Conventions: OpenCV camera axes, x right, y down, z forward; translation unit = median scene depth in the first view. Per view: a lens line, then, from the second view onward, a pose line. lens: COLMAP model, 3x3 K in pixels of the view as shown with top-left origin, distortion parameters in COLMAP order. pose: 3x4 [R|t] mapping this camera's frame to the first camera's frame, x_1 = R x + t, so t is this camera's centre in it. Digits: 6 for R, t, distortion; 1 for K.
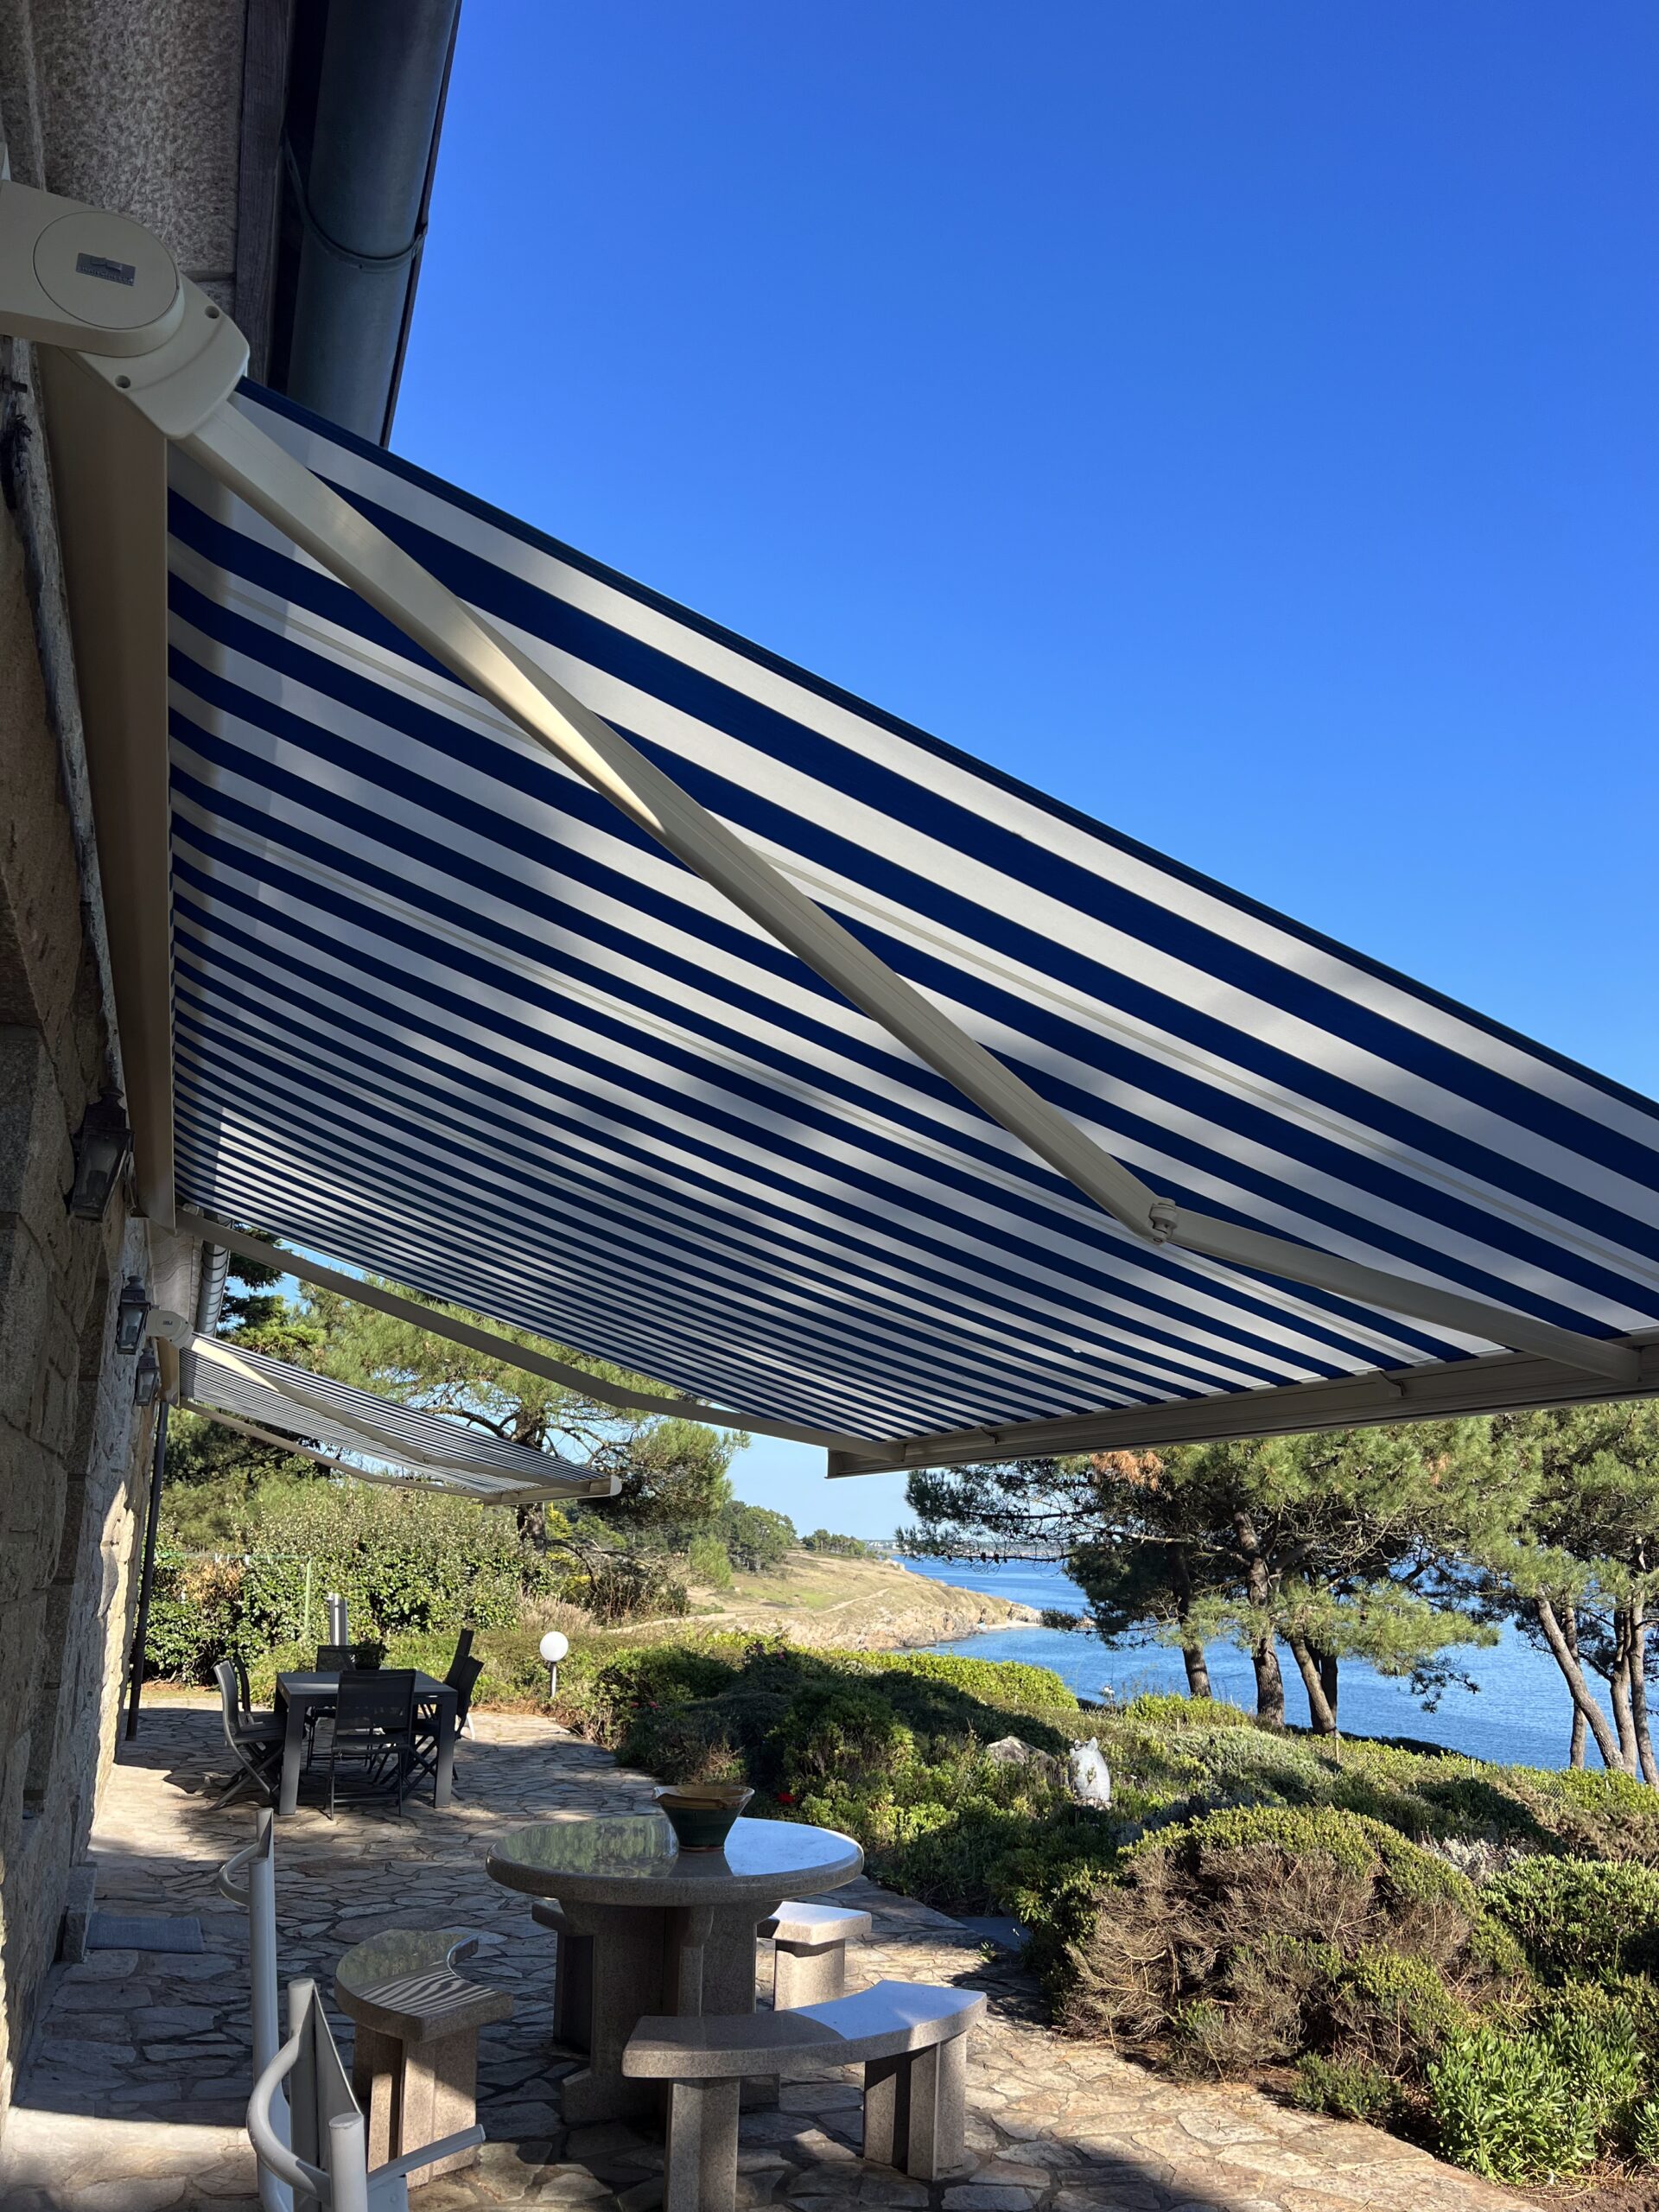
lens RADIAL K [[1654.6, 0, 824.4], [0, 1654.6, 1099.4], [0, 0, 1]] dist [0.022724, -0.021487]
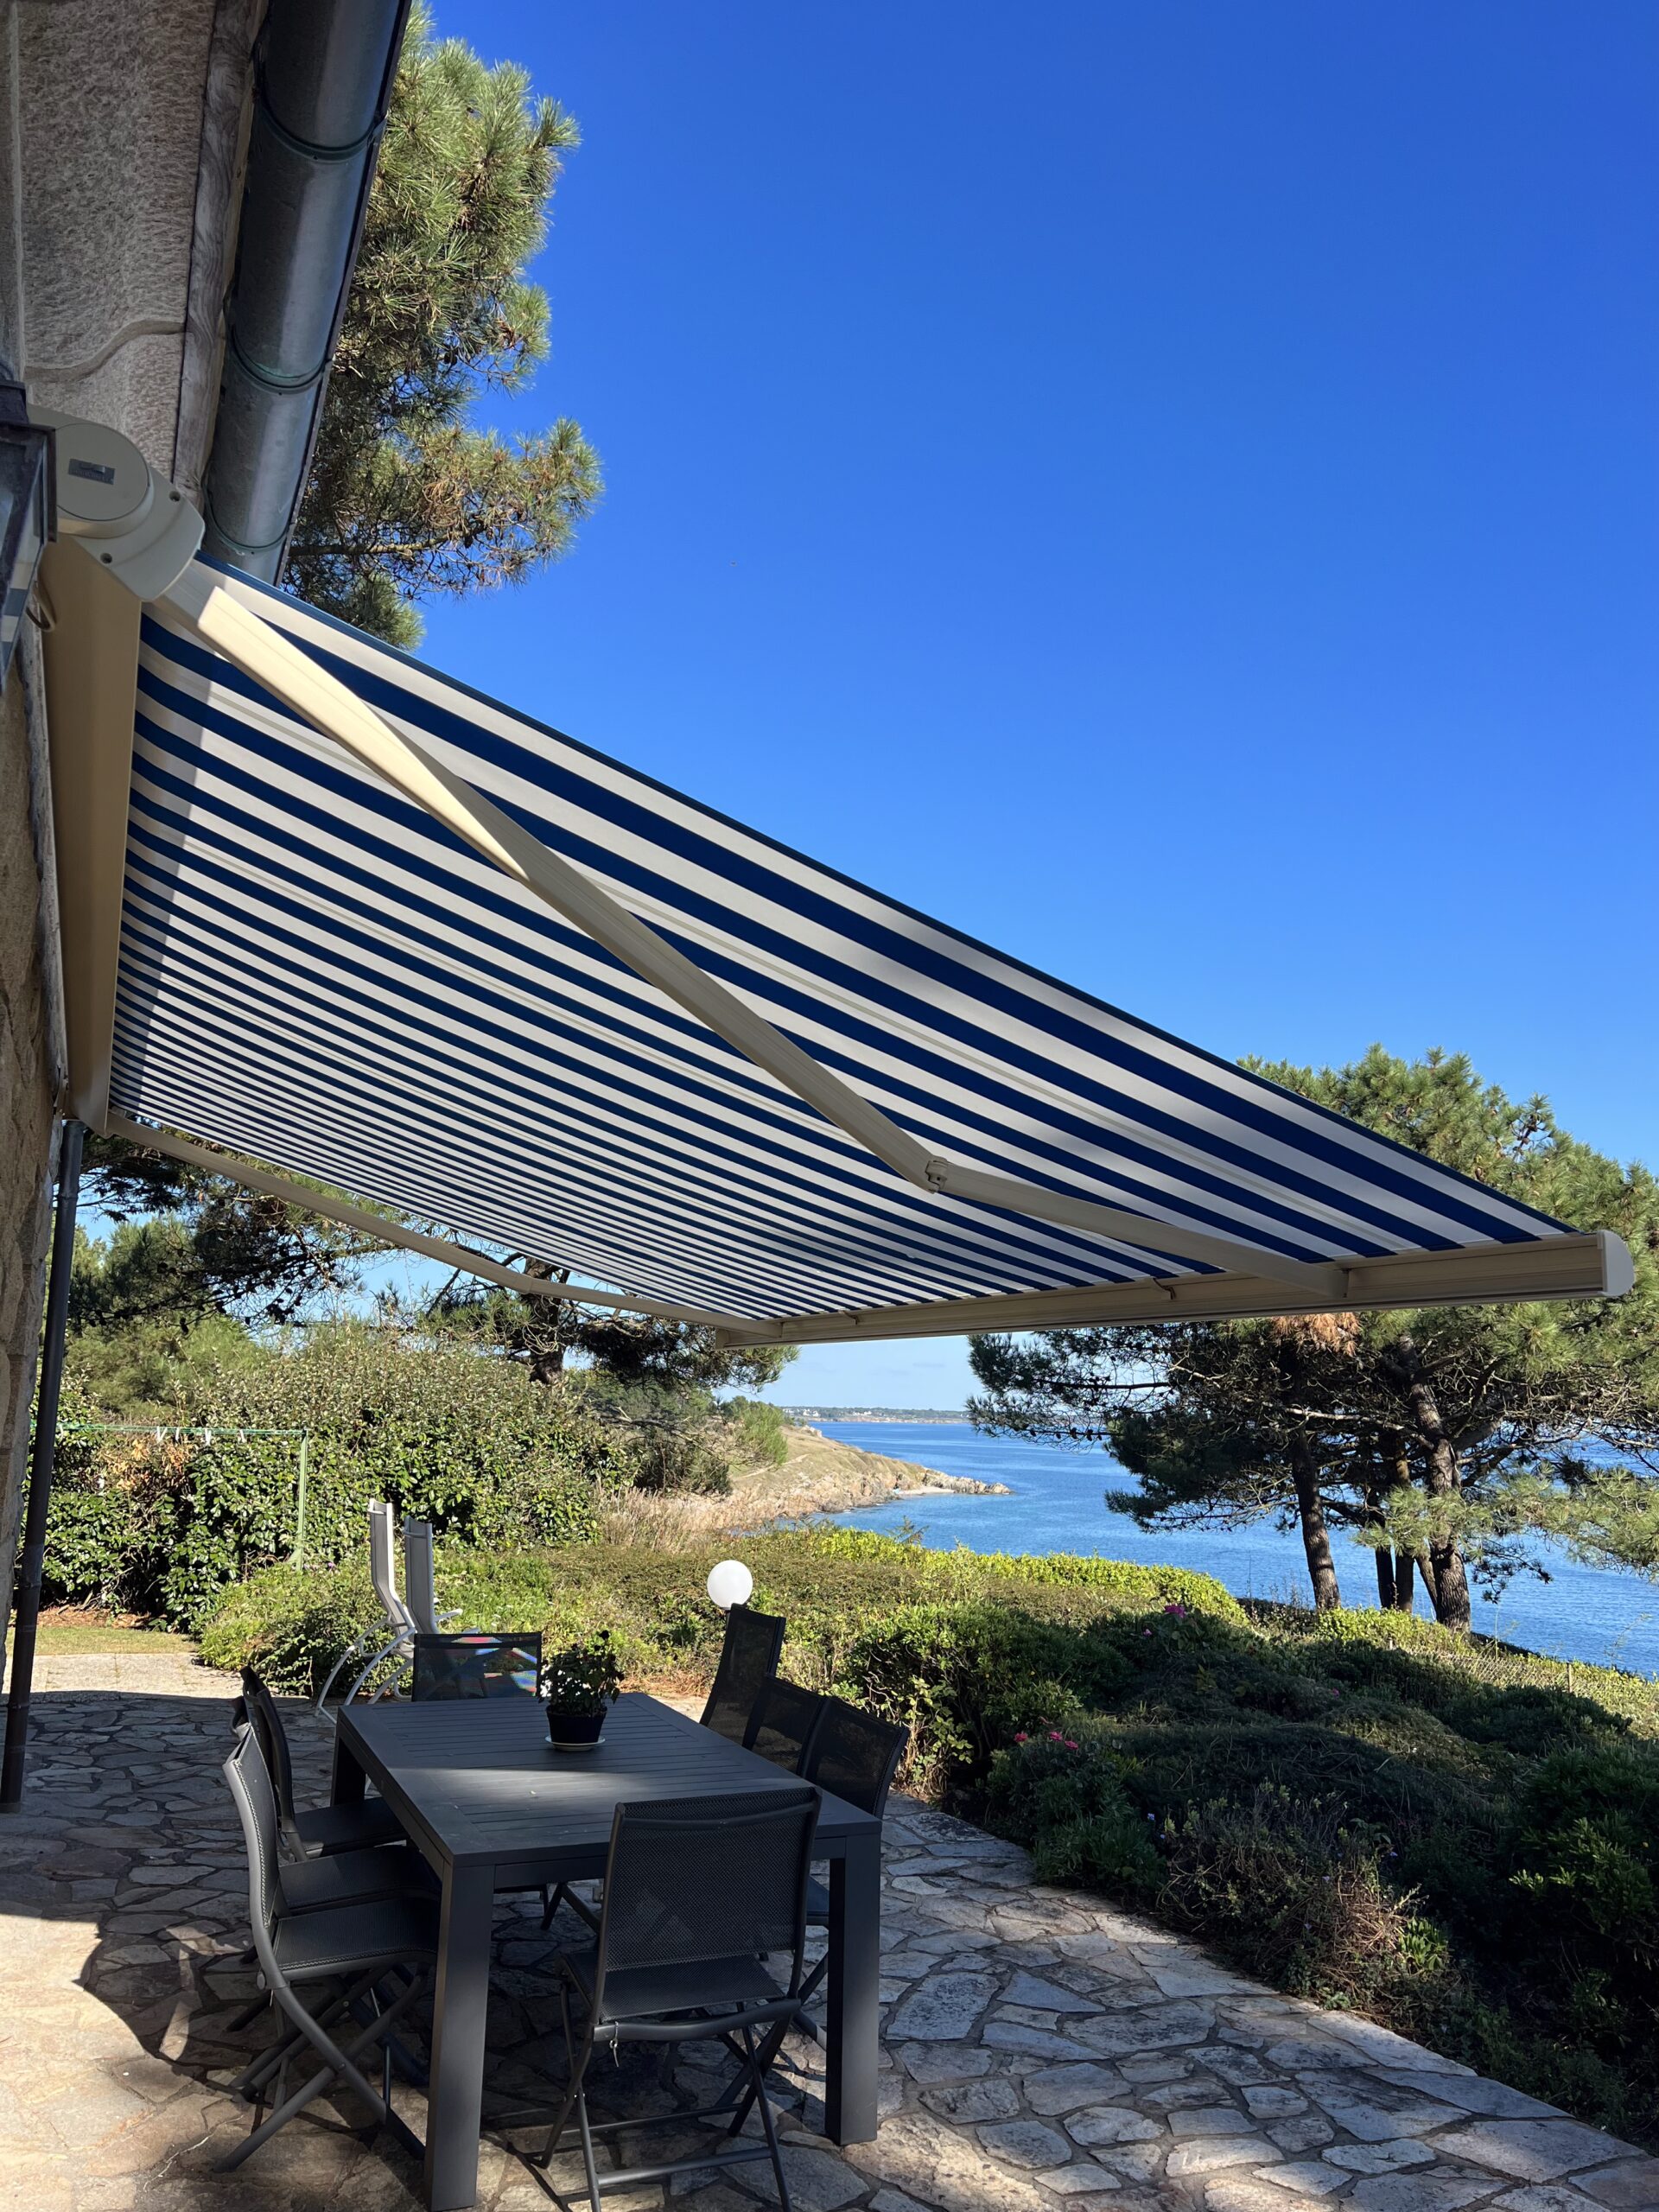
lens RADIAL K [[1654.6, 0, 831.5], [0, 1654.6, 1099.6], [0, 0, 1]] dist [0.022724, -0.021487]
pose [[0.998313, 0.022138, 0.053673, -0.086798], [-0.026172, 0.996790, 0.075662, 0.056258], [-0.051825, -0.076939, 0.995688, 0.217103]]
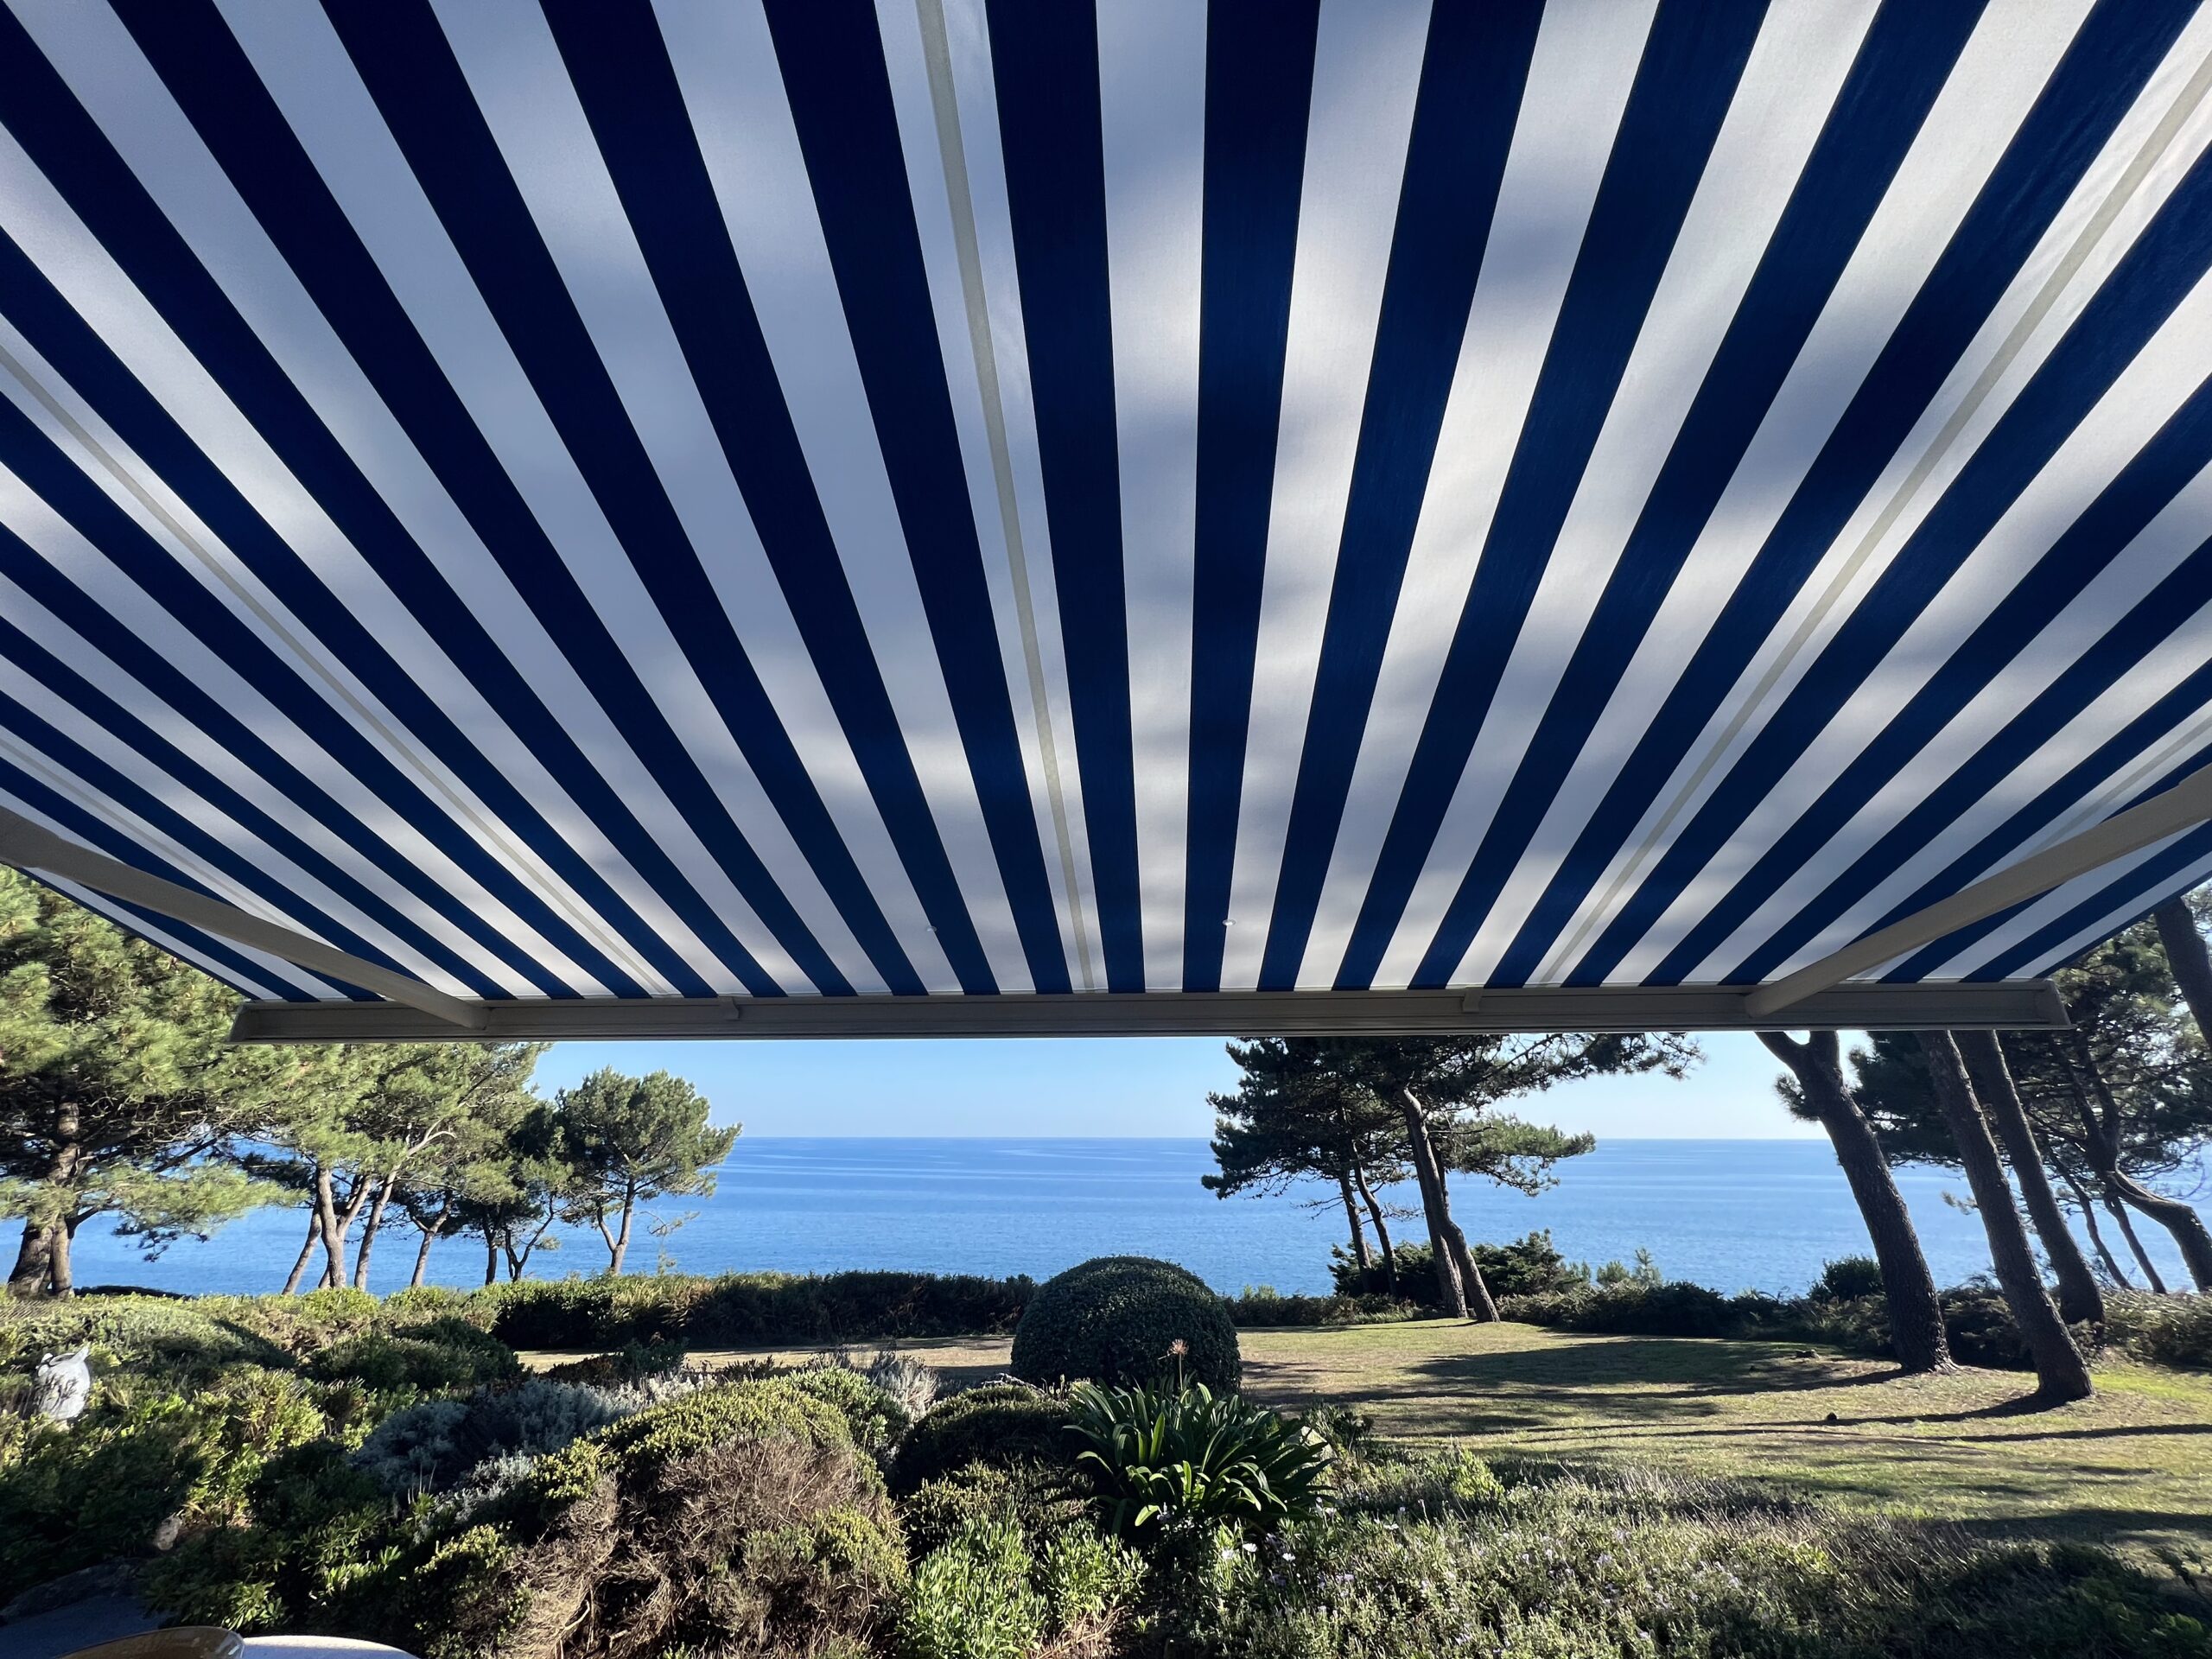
lens RADIAL K [[903.4, 0, 1098.7], [0, 903.4, 831.6], [0, 0, 1]] dist [-0.000108, -0.000317]
pose [[0.421489, 0.283120, 0.861505, -0.040320], [-0.234367, 0.951747, -0.198113, 0.027767], [-0.876025, -0.118406, 0.467505, 0.107878]]
